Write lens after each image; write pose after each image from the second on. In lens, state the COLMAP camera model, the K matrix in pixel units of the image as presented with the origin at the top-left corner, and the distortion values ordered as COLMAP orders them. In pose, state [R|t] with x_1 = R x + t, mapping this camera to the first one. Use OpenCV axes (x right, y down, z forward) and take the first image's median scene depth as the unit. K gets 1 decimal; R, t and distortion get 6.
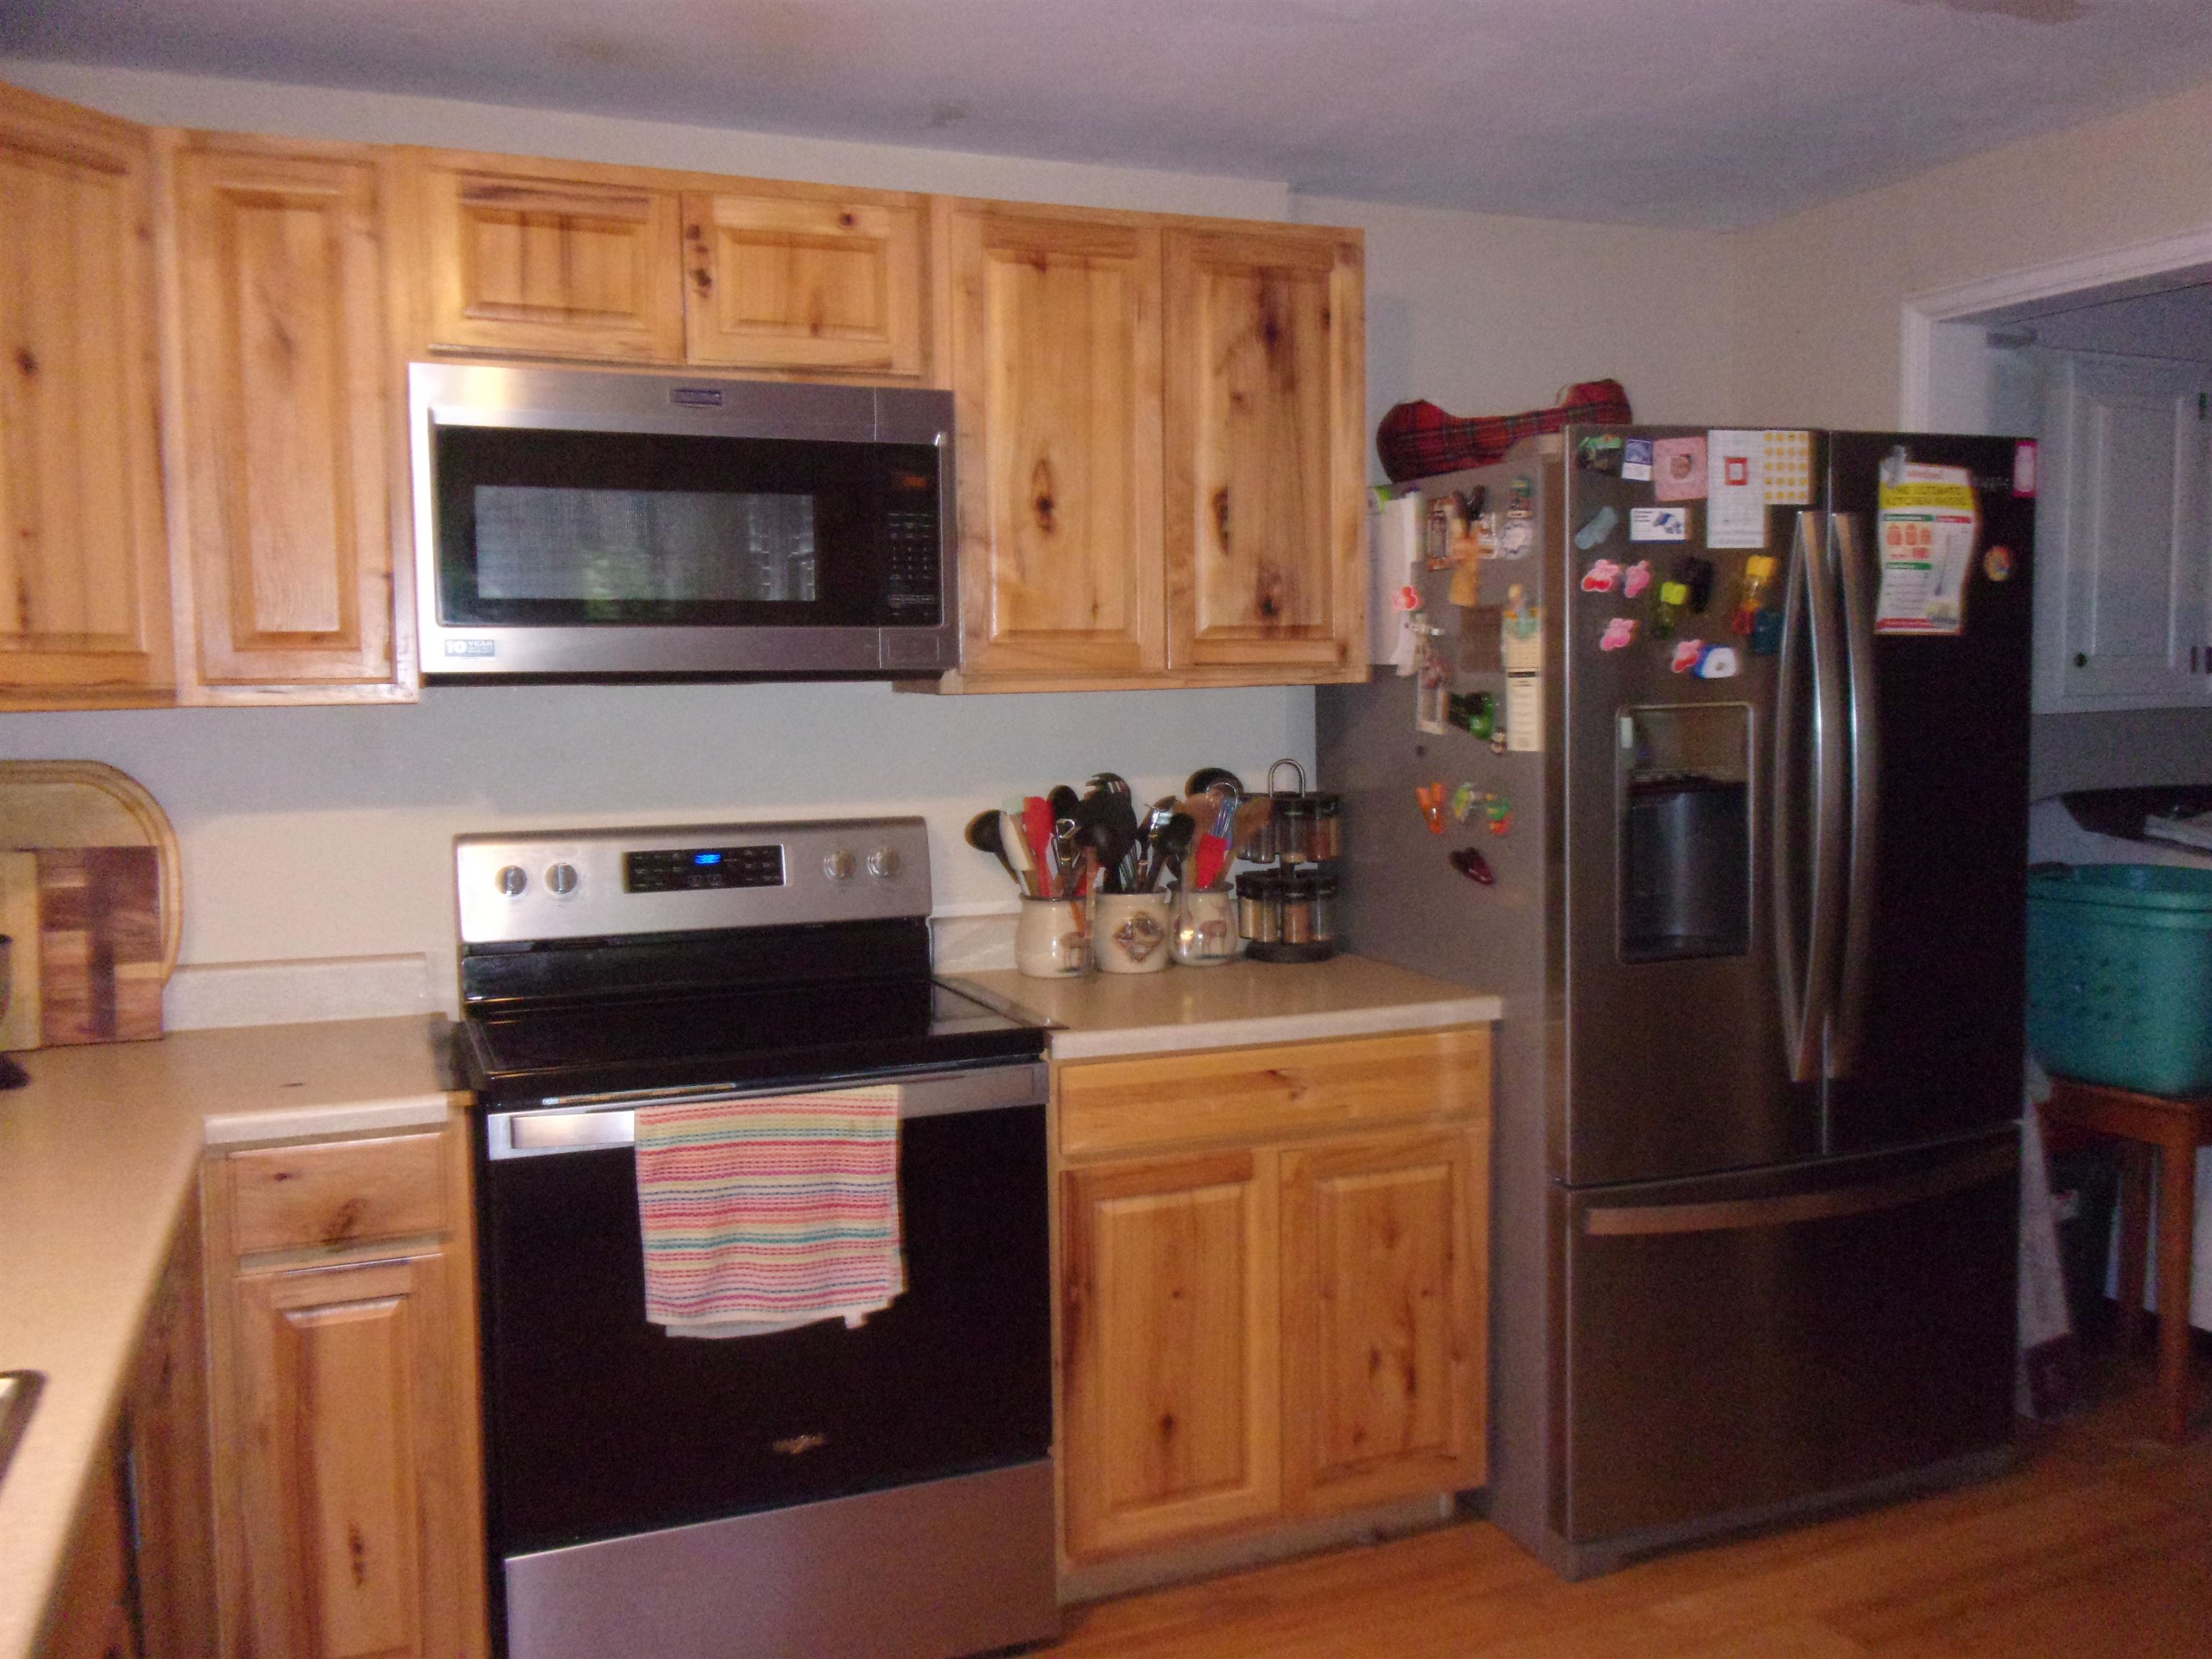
lens RADIAL K [[1835.5, 0, 1104.9], [0, 1835.5, 824.0], [0, 0, 1]] dist [0.004667, -0.001599]
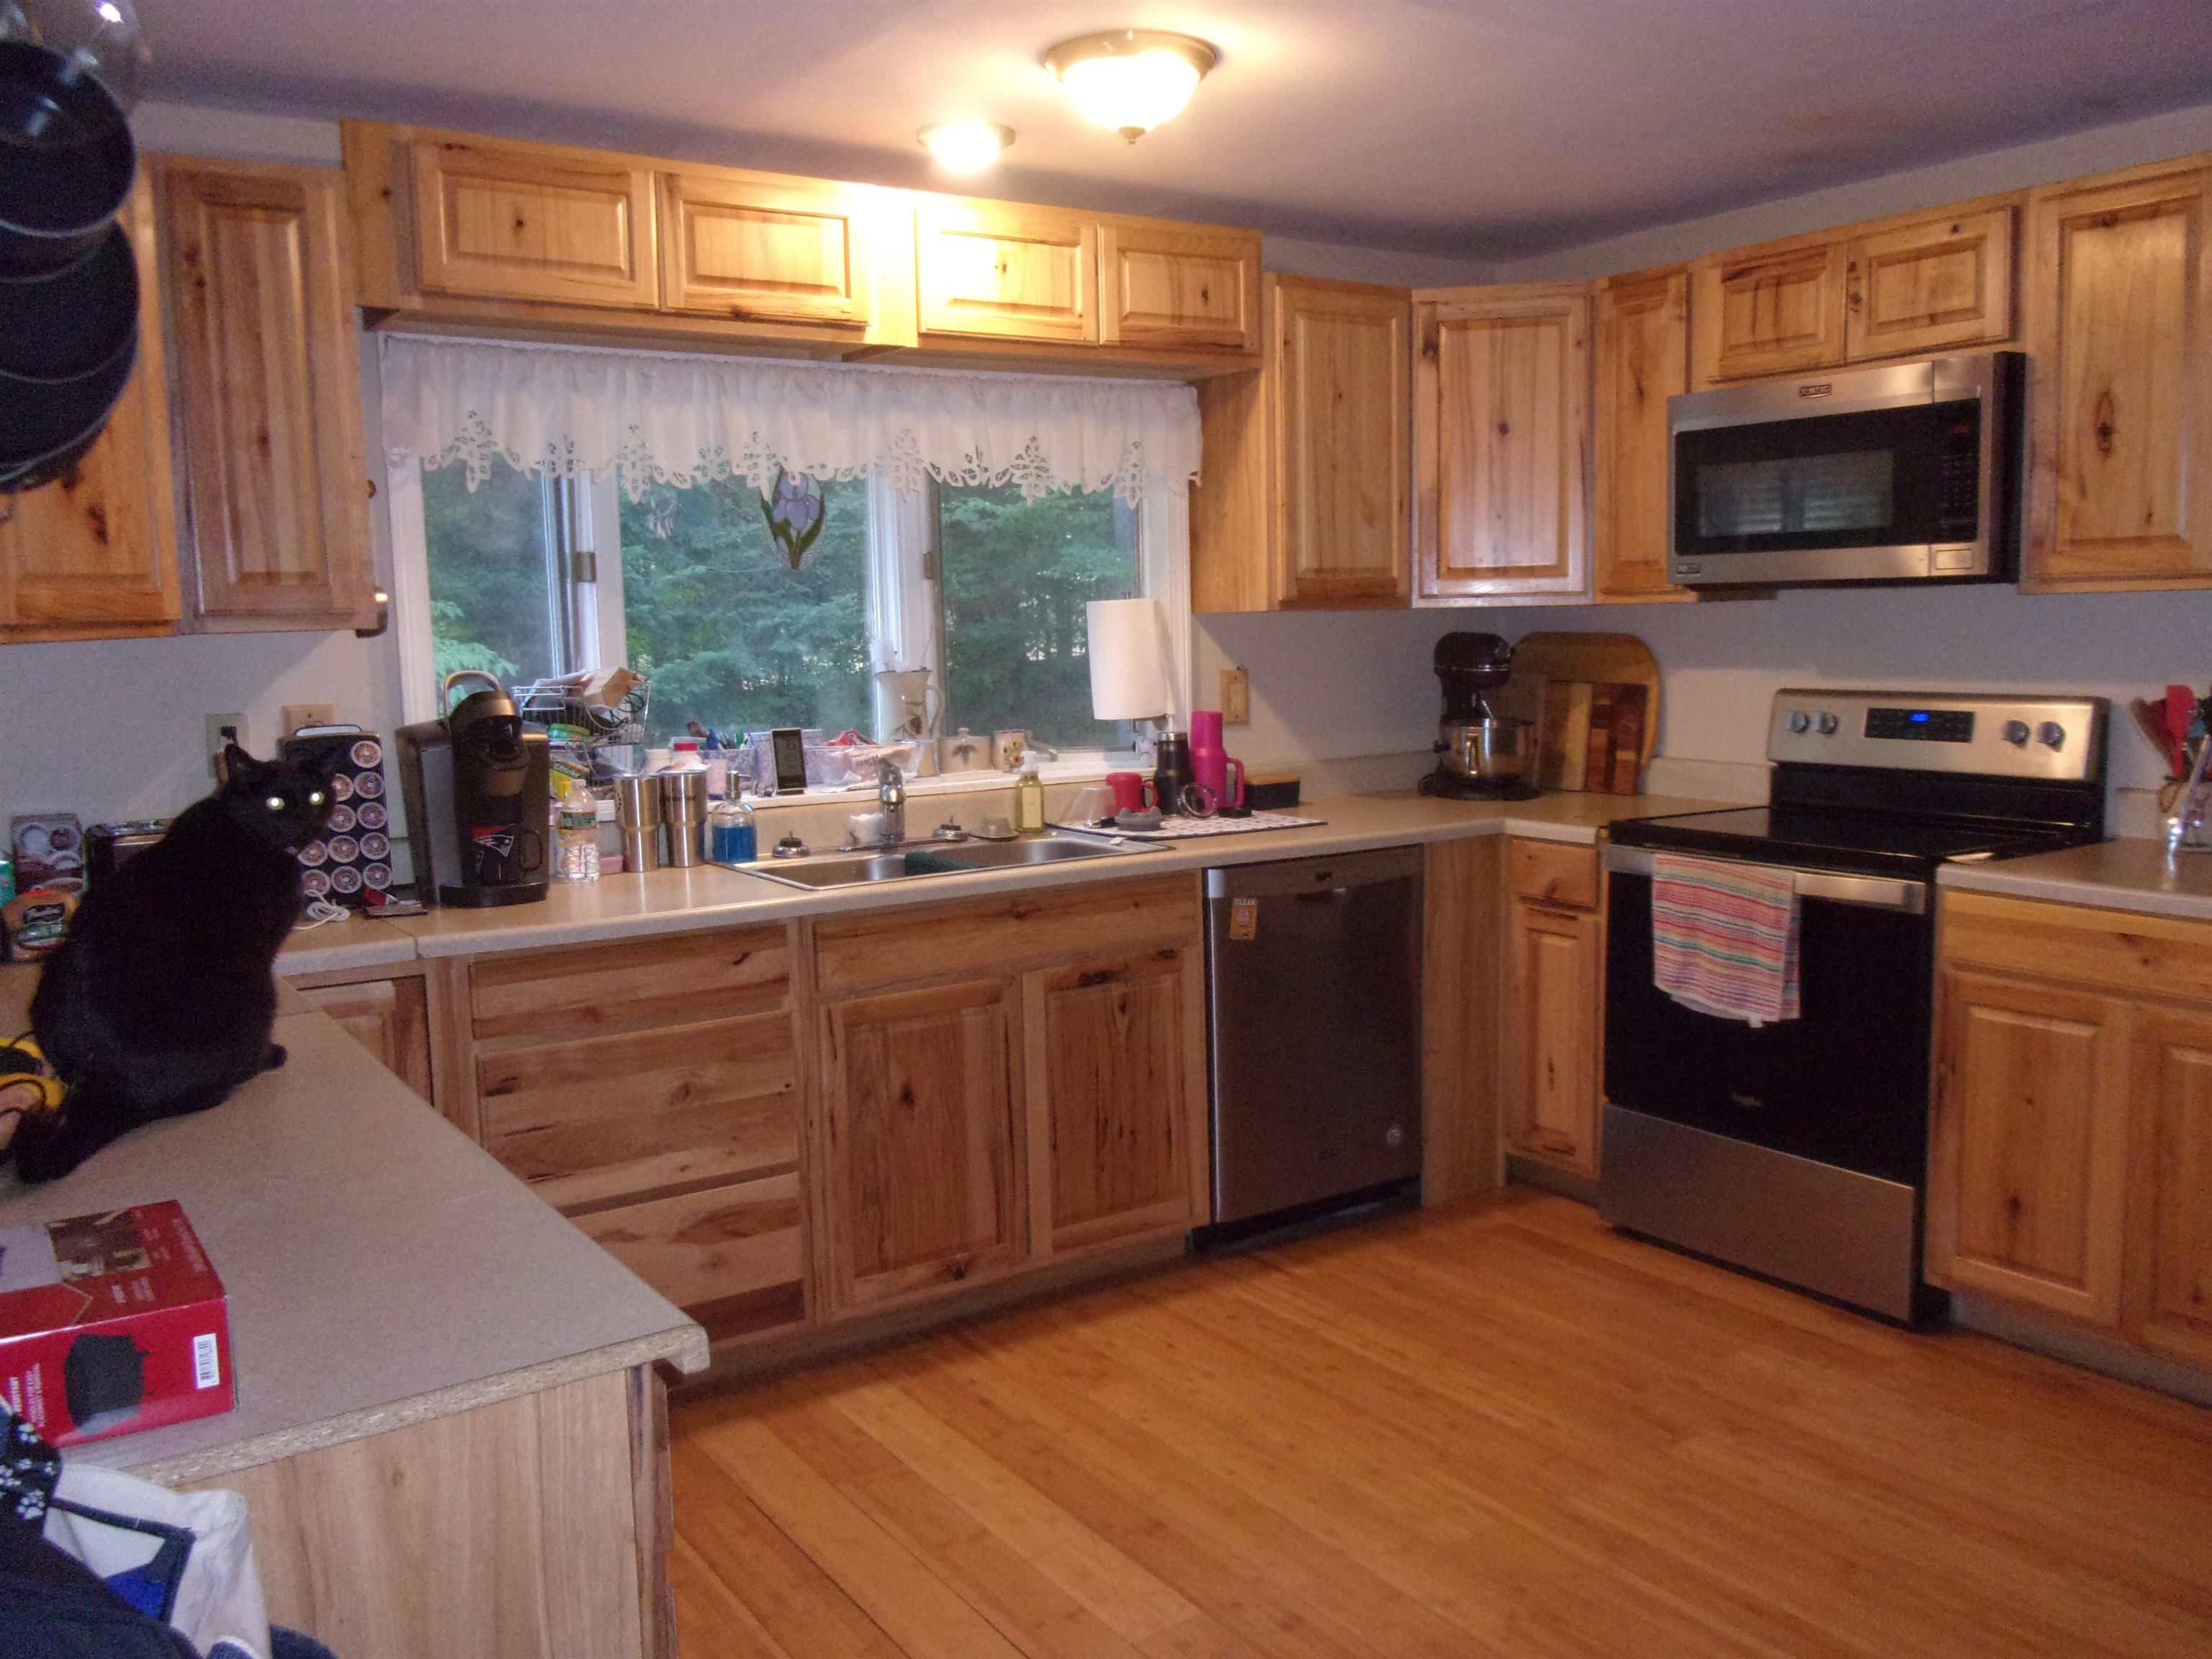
lens RADIAL K [[1835.5, 0, 1104.9], [0, 1835.5, 824.0], [0, 0, 1]] dist [0.004667, -0.001599]
pose [[0.194730, 0.121974, -0.973243, 1.092472], [-0.055233, 0.992027, 0.113277, -0.025940], [0.979301, 0.031697, 0.199914, 0.169190]]
